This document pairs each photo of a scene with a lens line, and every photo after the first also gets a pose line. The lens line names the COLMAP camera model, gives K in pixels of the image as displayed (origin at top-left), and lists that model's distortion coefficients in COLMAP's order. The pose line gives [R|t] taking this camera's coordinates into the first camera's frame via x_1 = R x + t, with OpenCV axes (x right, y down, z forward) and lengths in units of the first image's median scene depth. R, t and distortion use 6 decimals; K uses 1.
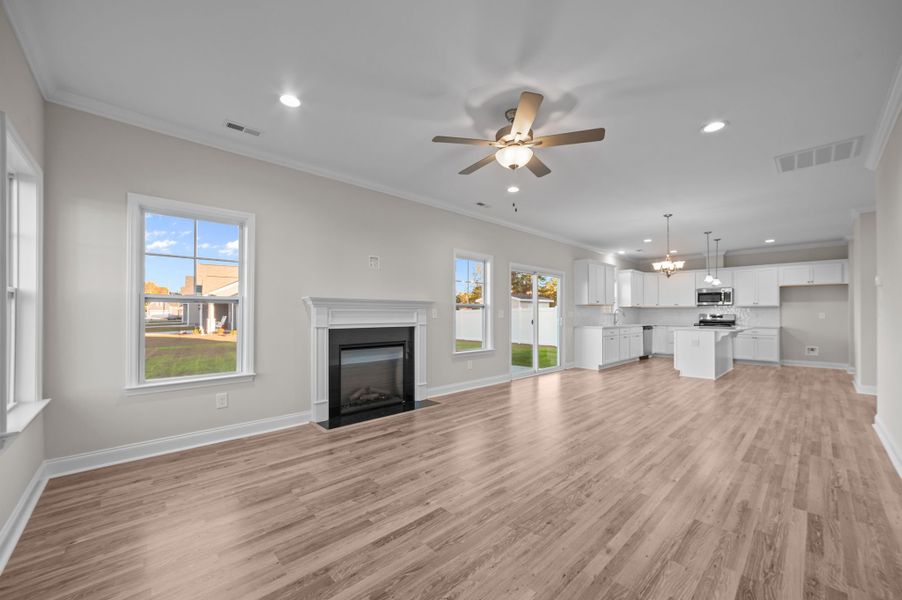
lens RADIAL K [[354.9, 0, 449.6], [0, 354.9, 313.4], [0, 0, 1]] dist [-0.017943, 0.004789]
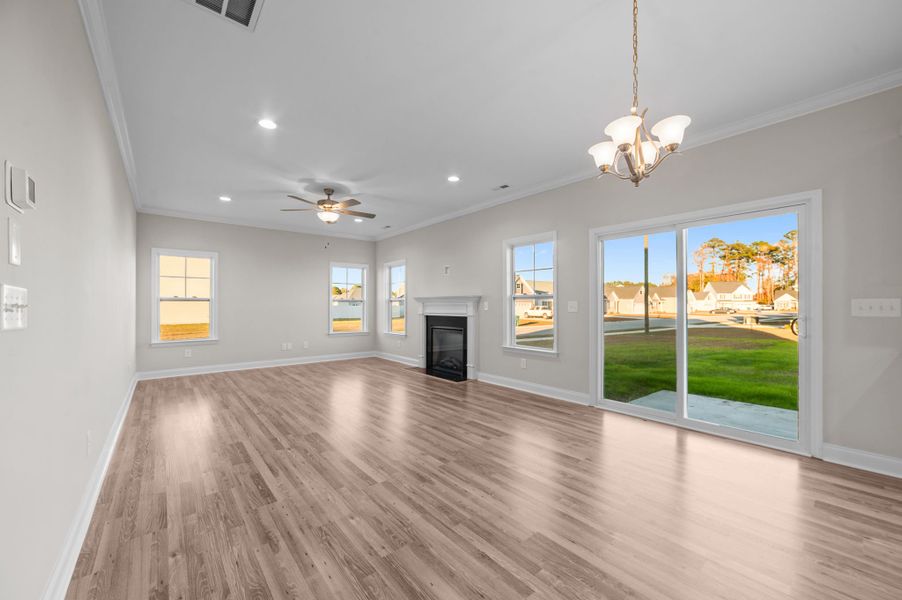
lens RADIAL K [[354.9, 0, 449.6], [0, 354.9, 313.4], [0, 0, 1]] dist [-0.017943, 0.004789]
pose [[-0.065520, 0.025751, -0.997519, 1.367146], [0.006063, 0.999659, 0.025408, -0.007942], [0.997833, -0.004383, -0.065654, 1.239966]]
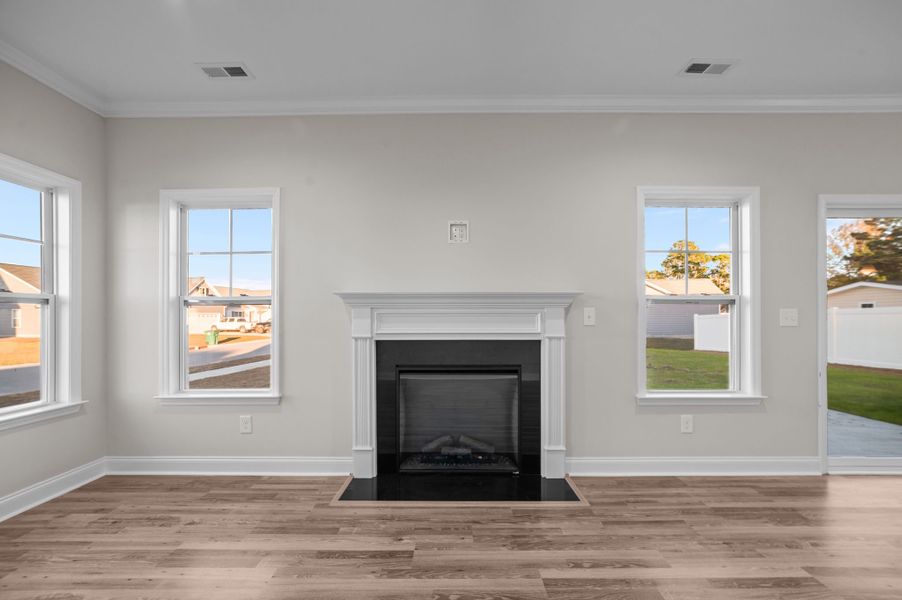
lens RADIAL K [[354.9, 0, 449.6], [0, 354.9, 313.4], [0, 0, 1]] dist [-0.017943, 0.004789]
pose [[0.724540, -0.003274, -0.689224, 0.217691], [0.003068, 0.999994, -0.001524, -0.005022], [0.689225, -0.001010, 0.724546, 0.619786]]
